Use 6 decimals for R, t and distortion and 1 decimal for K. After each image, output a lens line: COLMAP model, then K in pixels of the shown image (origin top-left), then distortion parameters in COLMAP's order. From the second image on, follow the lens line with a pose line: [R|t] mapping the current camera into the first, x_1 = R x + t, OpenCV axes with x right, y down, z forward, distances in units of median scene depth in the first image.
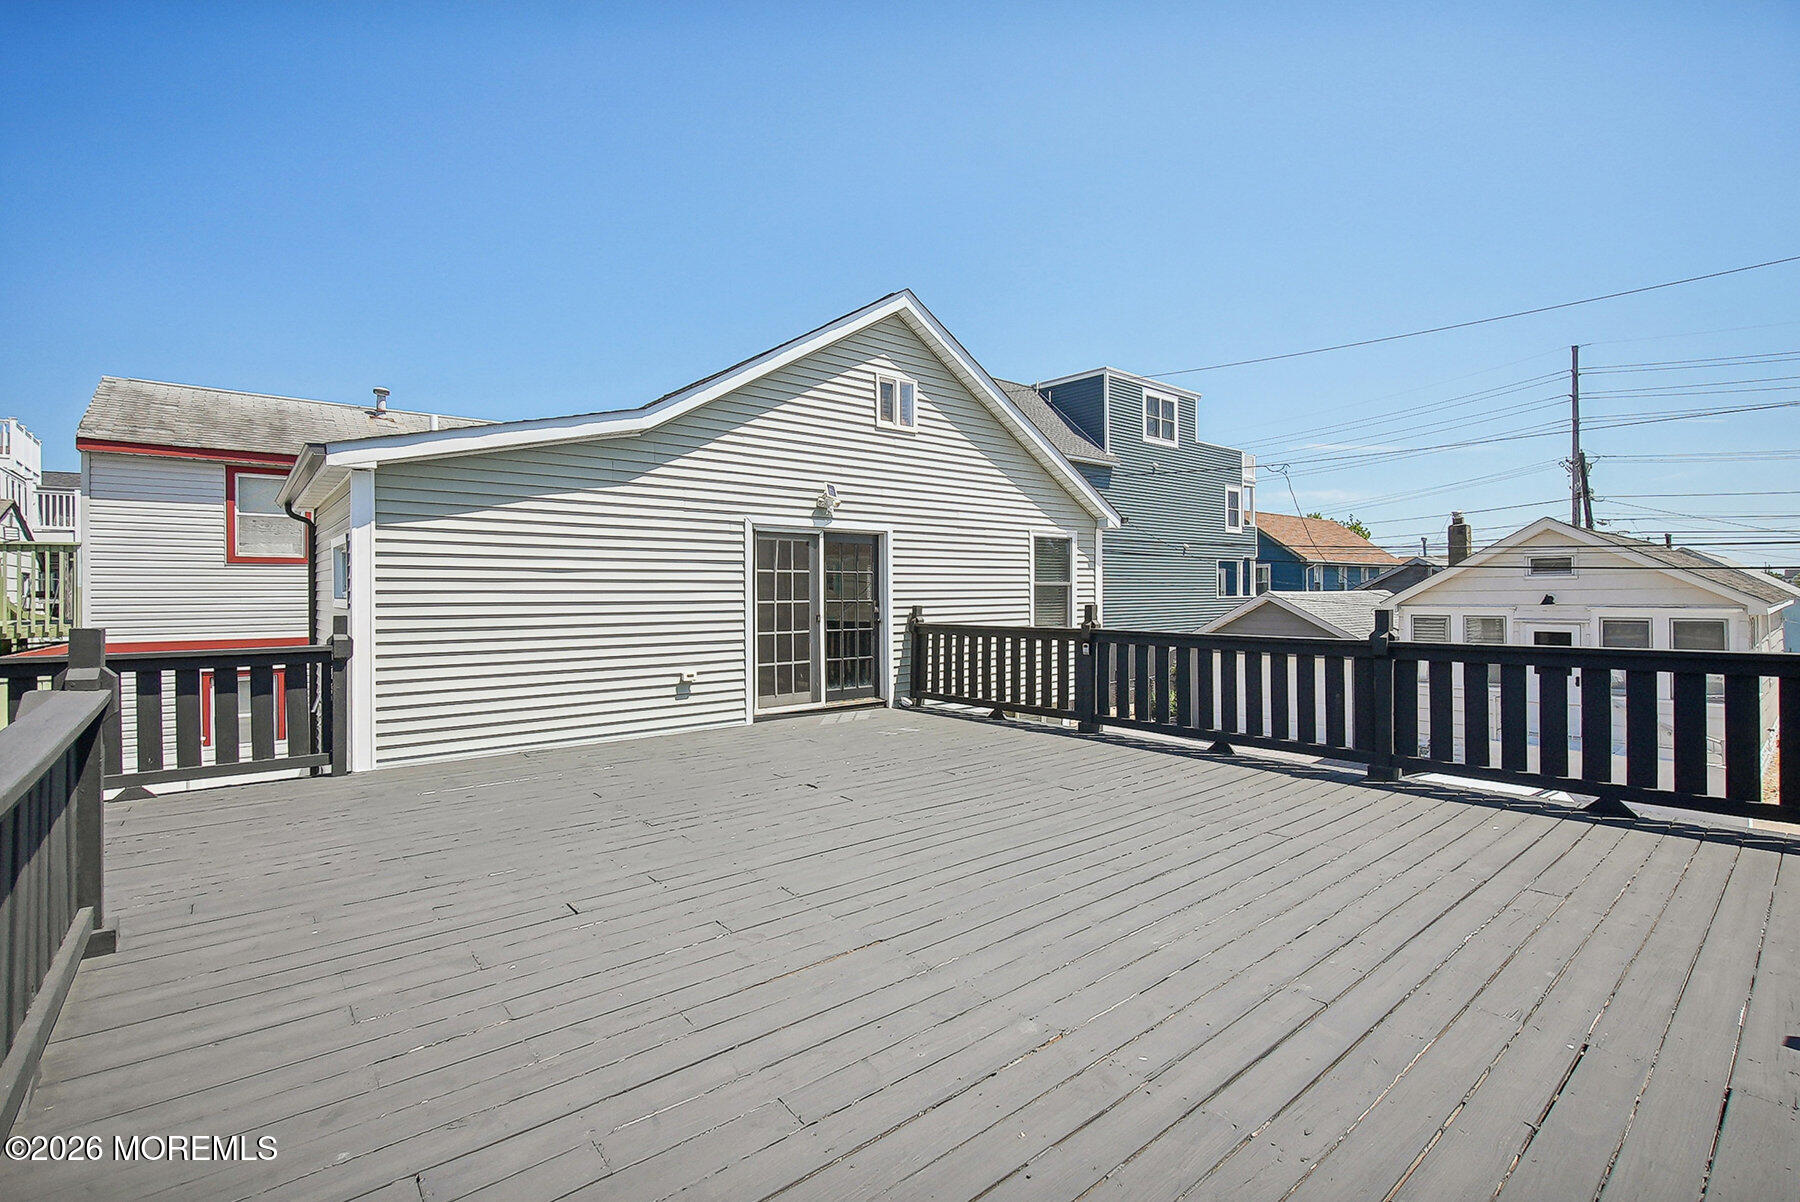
lens RADIAL K [[798.8, 0, 896.5], [0, 798.8, 587.7], [0, 0, 1]] dist [0.000896, 0.000222]
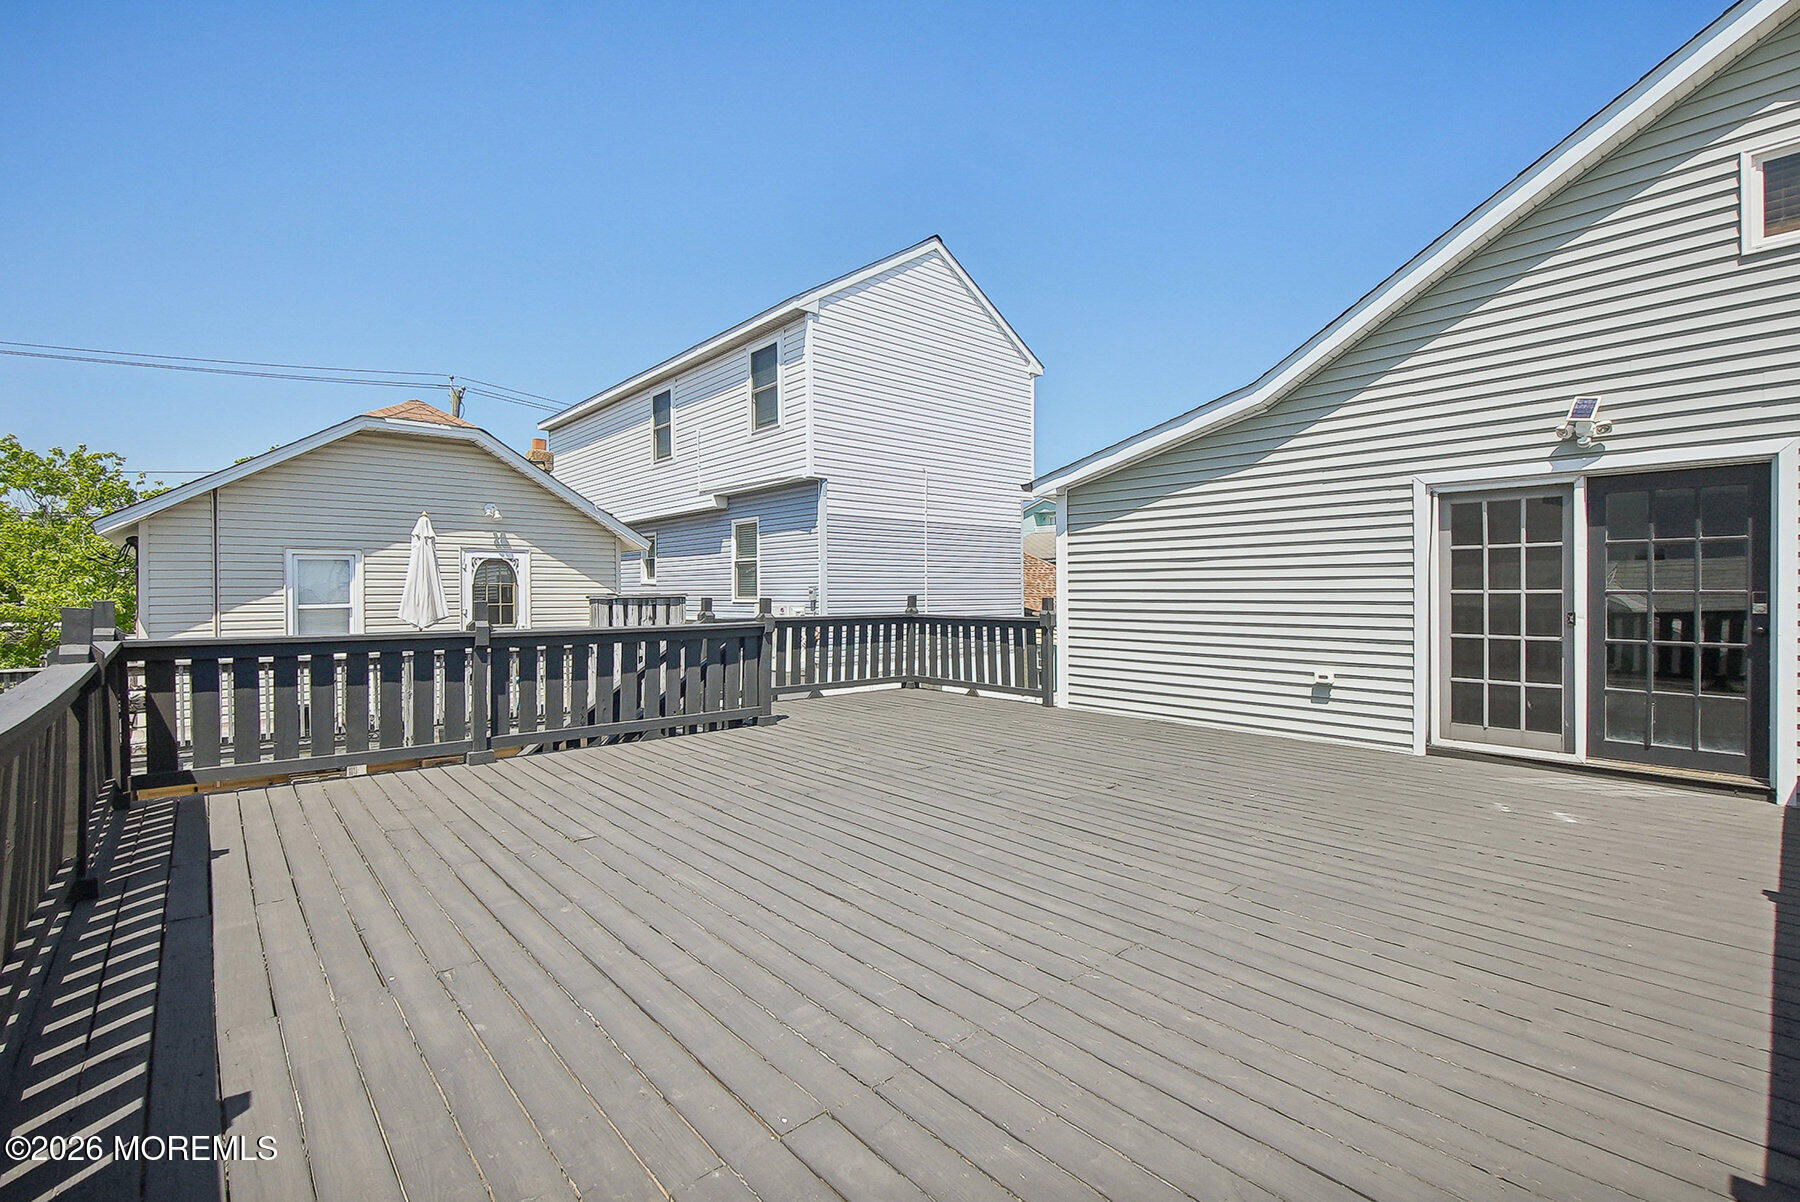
lens RADIAL K [[795.6, 0, 849.3], [0, 795.6, 592.5], [0, 0, 1]] dist [-0.001434, -0.000217]
pose [[-0.002965, 0.008816, -0.999957, 0.560342], [0.011841, 0.999891, 0.008781, 0.006502], [0.999925, -0.011815, -0.003069, 0.473419]]
